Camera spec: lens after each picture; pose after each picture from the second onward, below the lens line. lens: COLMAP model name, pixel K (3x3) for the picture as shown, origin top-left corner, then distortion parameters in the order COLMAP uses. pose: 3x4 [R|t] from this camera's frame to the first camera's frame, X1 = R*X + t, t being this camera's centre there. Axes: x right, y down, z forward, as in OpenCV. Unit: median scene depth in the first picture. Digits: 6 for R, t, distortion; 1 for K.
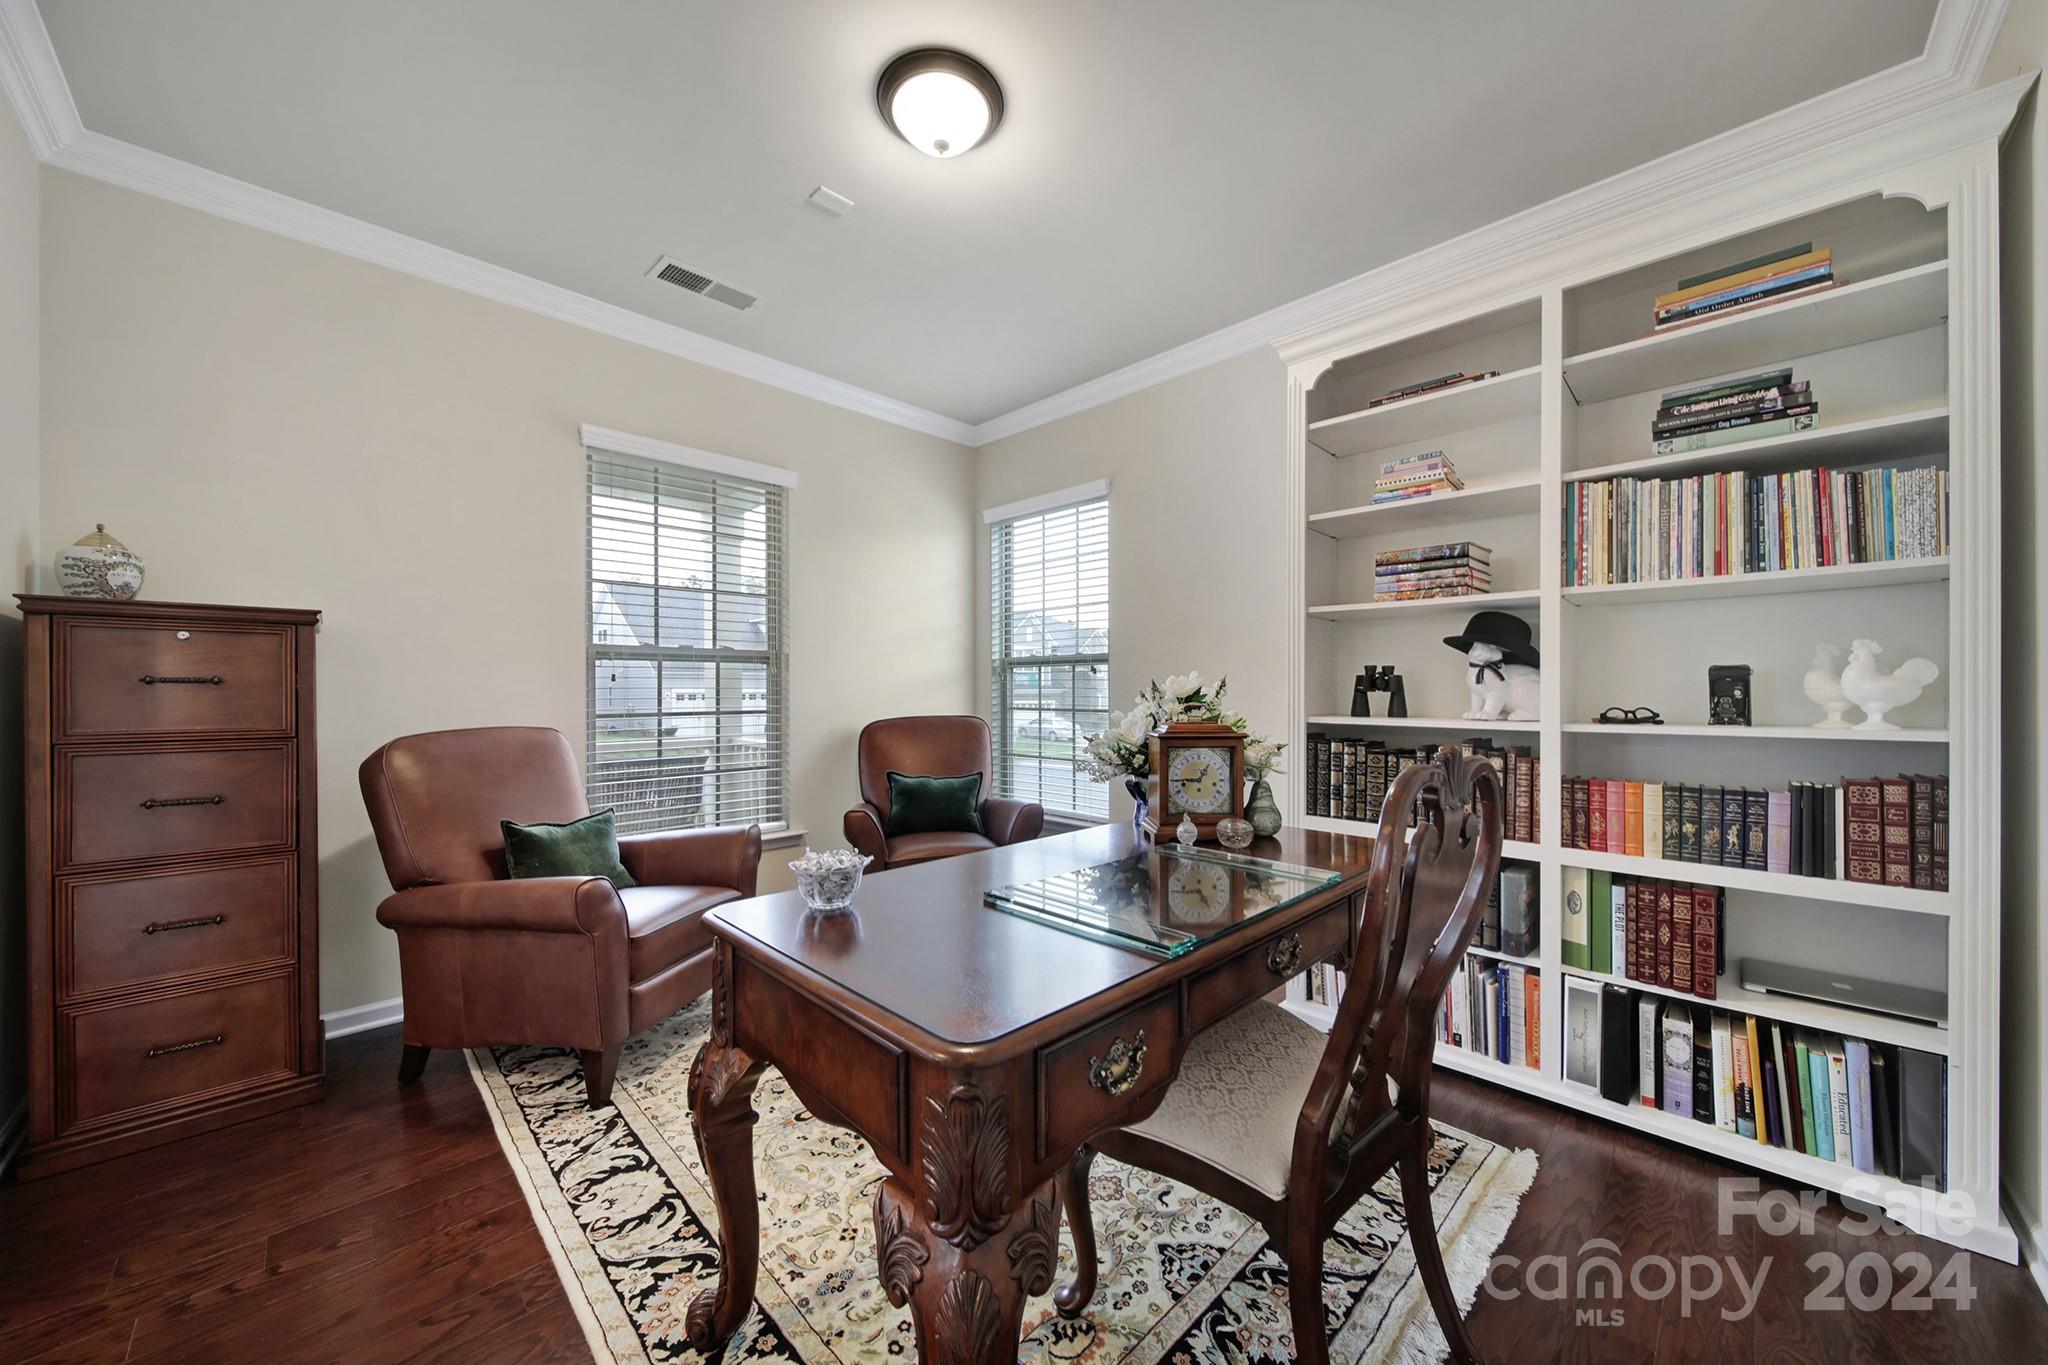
lens RADIAL K [[731.3, 0, 1022.4], [0, 731.3, 688.6], [0, 0, 1]] dist [0.001642, 0.000063]
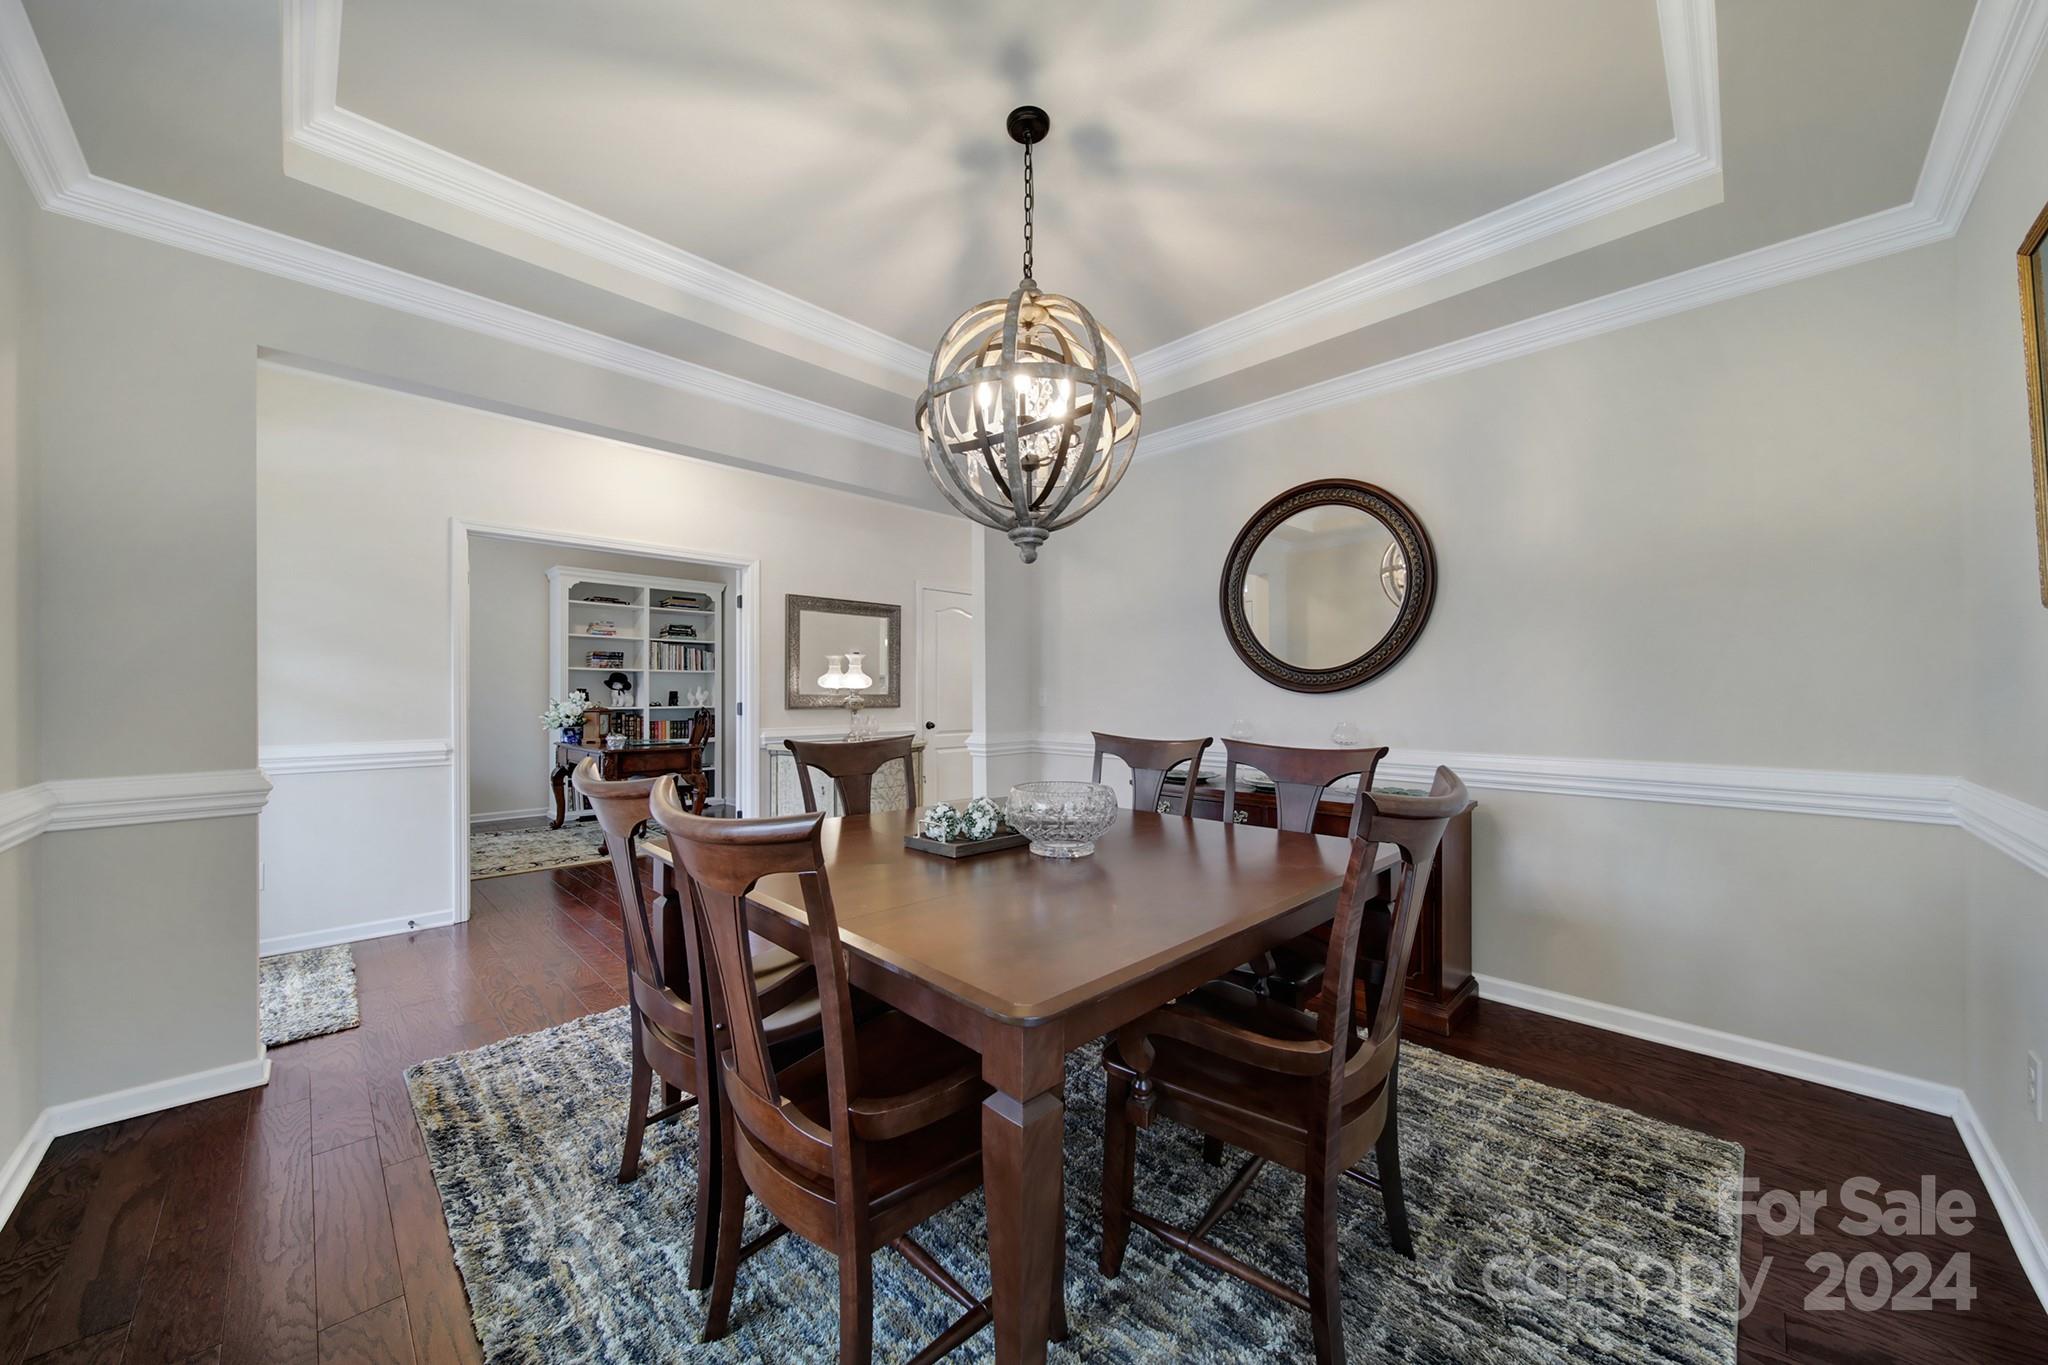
lens RADIAL K [[731.3, 0, 1021.3], [0, 731.3, 692.2], [0, 0, 1]] dist [0.001642, 0.000063]
pose [[-0.003504, 0.006138, 0.999975, -2.990256], [-0.003130, 0.999976, -0.006149, -0.006366], [-0.999989, -0.003152, -0.003485, -0.870704]]
